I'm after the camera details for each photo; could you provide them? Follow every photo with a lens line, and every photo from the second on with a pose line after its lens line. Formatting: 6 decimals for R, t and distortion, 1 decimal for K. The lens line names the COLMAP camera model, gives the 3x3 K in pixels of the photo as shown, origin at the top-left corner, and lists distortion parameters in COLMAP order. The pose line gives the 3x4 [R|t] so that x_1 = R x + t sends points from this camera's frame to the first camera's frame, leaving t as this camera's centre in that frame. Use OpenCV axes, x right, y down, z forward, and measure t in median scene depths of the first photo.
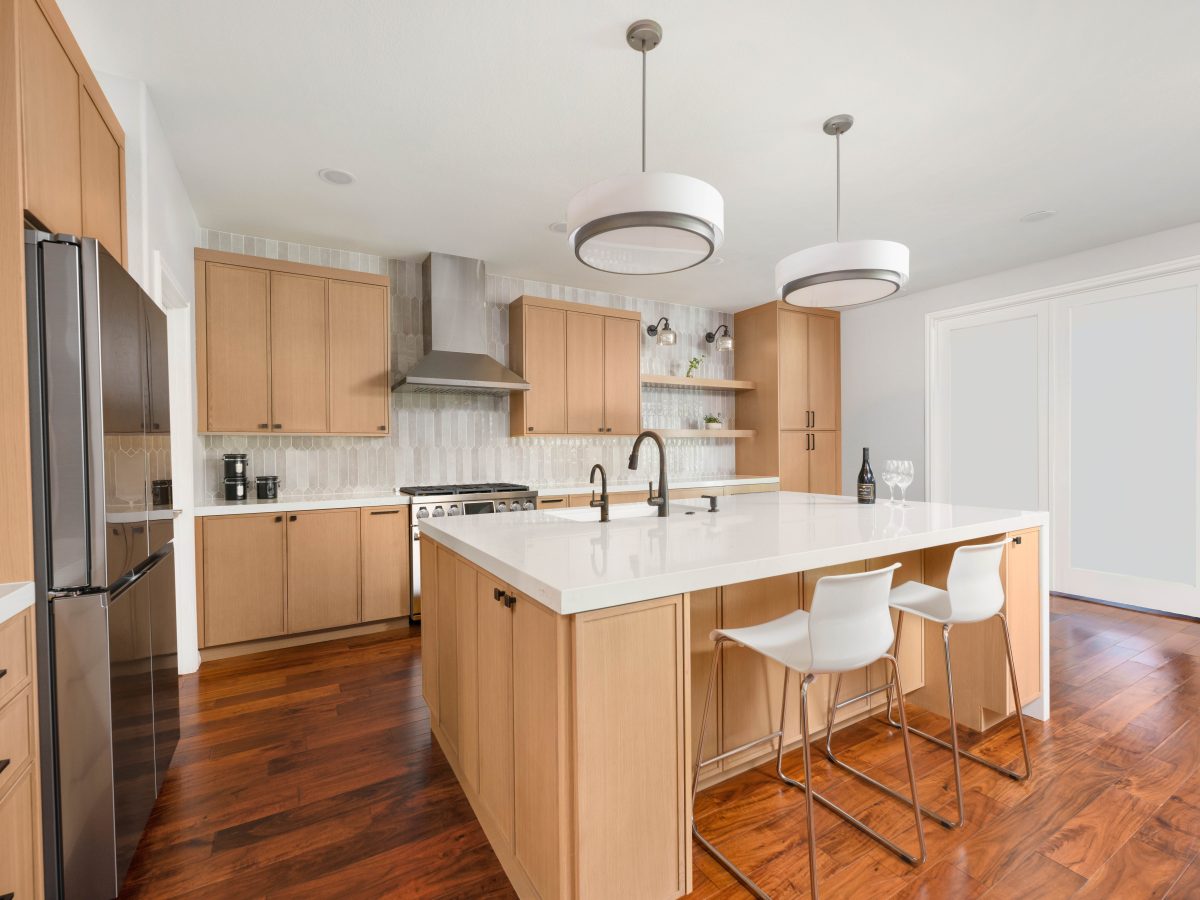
lens RADIAL K [[537.9, 0, 600.0], [0, 537.9, 450.0], [0, 0, 1]] dist [0.002061, 0.000223]
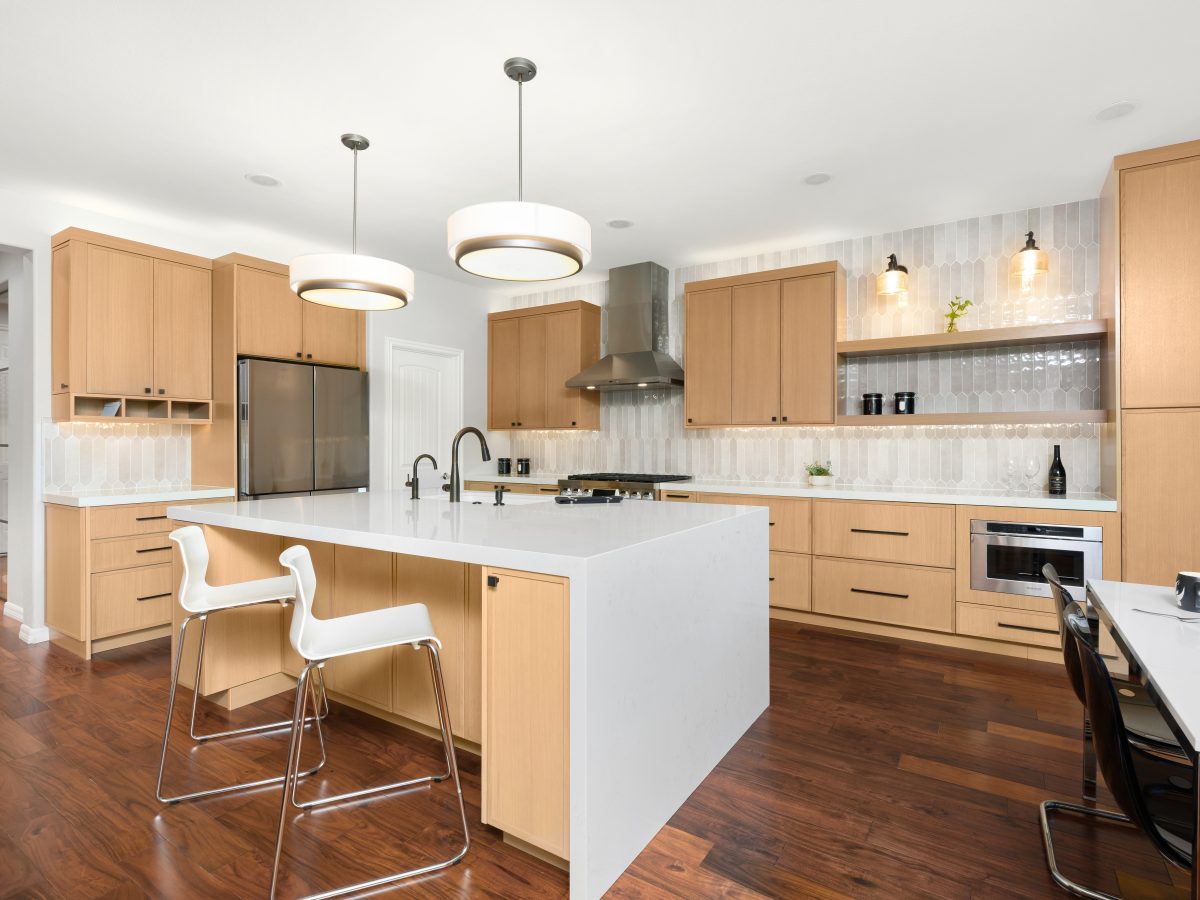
lens RADIAL K [[595.5, 0, 631.4], [0, 595.5, 441.7], [0, 0, 1]] dist [-0.001889, -0.000014]
pose [[0.475244, 0.008922, -0.879809, 0.959050], [-0.006874, 0.999956, 0.006428, -0.009644], [0.879827, 0.002993, 0.475284, 0.510901]]
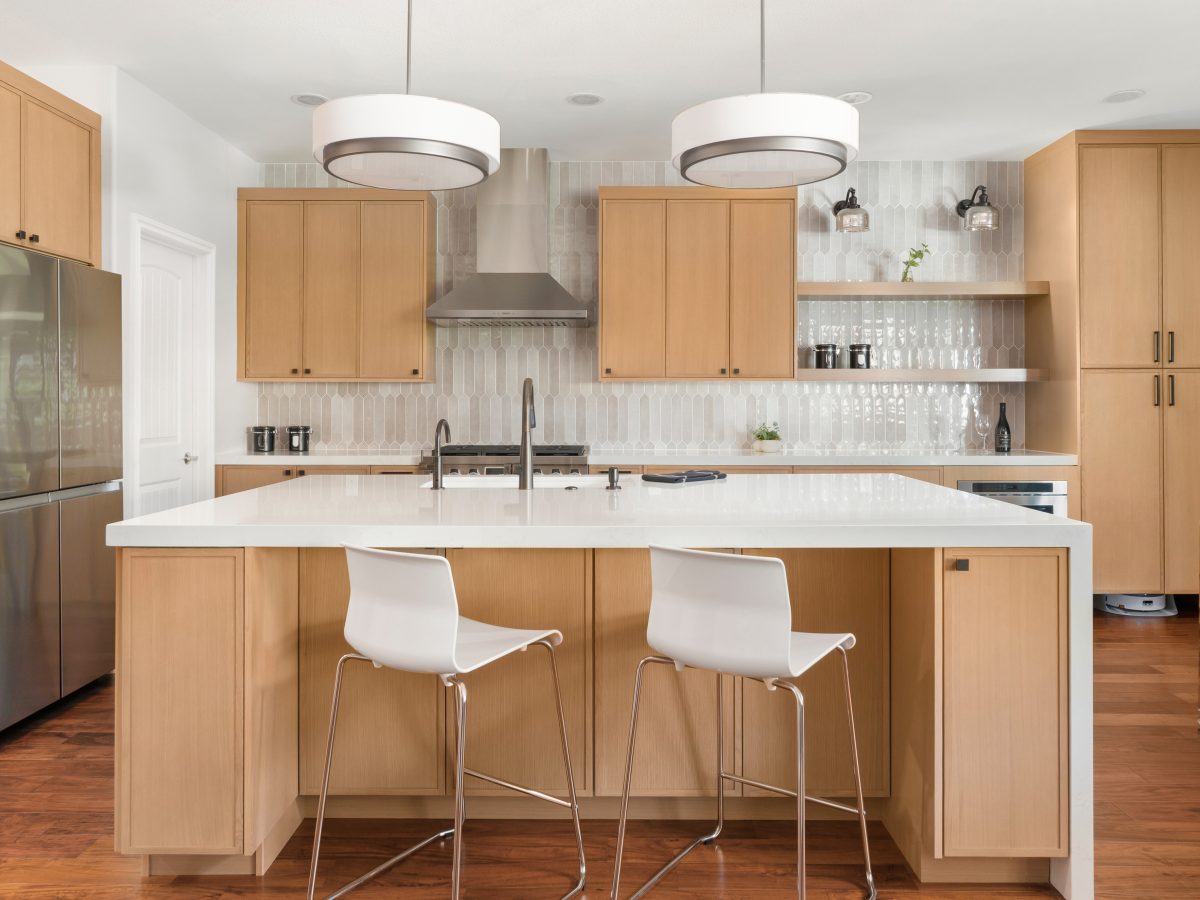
lens RADIAL K [[864.1, 0, 597.8], [0, 864.1, 395.9], [0, 0, 1]] dist [-0.001400, 0.000474]
pose [[0.856714, 0.007776, -0.515733, 0.576483], [-0.009809, 0.999951, -0.001218, -0.005580], [0.515699, 0.006102, 0.856748, 0.006619]]
